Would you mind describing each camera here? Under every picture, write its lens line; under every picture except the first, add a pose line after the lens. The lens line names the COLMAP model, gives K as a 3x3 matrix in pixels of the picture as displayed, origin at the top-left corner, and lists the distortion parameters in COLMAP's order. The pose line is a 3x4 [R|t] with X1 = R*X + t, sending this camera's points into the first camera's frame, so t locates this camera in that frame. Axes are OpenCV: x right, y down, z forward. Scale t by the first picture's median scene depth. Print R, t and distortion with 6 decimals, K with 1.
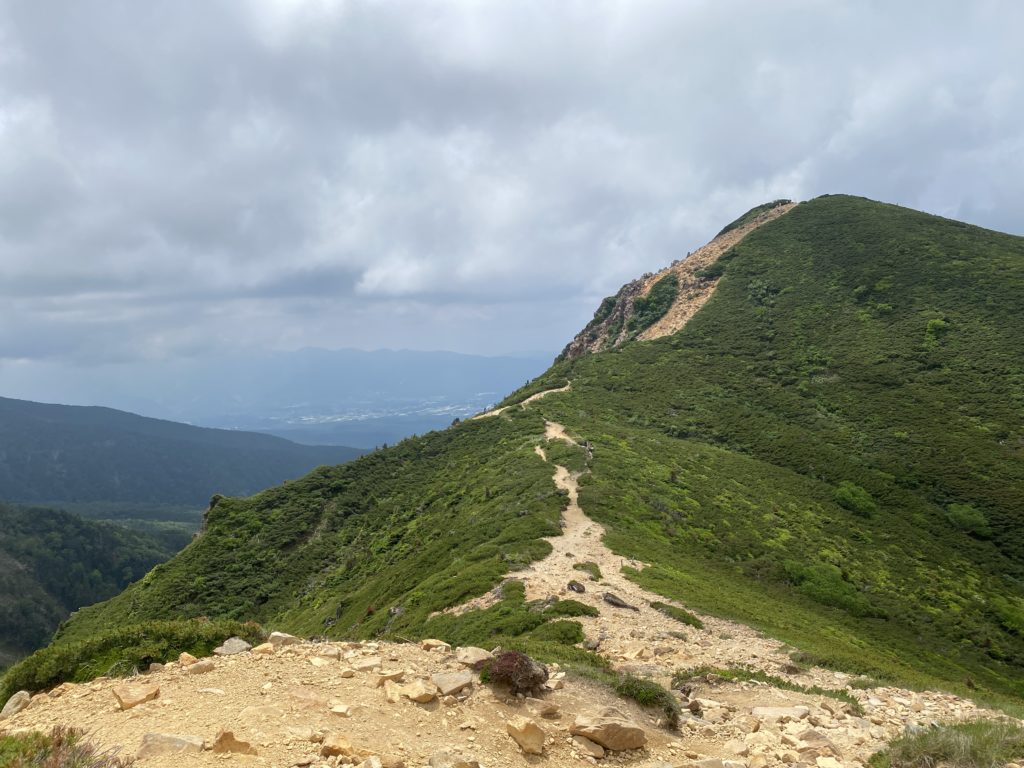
lens RADIAL K [[779.8, 0, 512.0], [0, 779.8, 384.0], [0, 0, 1]] dist [-0.008749, -0.009399]
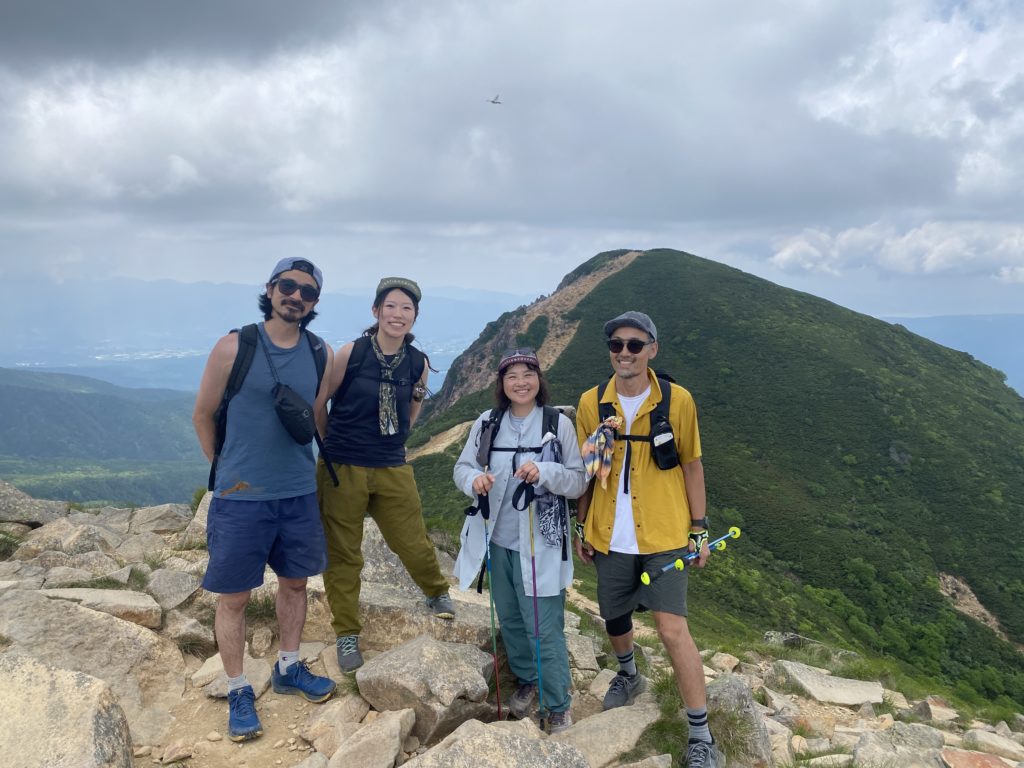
lens RADIAL K [[769.8, 0, 512.0], [0, 769.8, 384.0], [0, 0, 1]] dist [0.050139, -0.003199]
pose [[0.977367, -0.002159, 0.211542, -0.142886], [-0.014882, 0.996769, 0.078931, -0.147242], [-0.211029, -0.080292, 0.974177, -0.310286]]
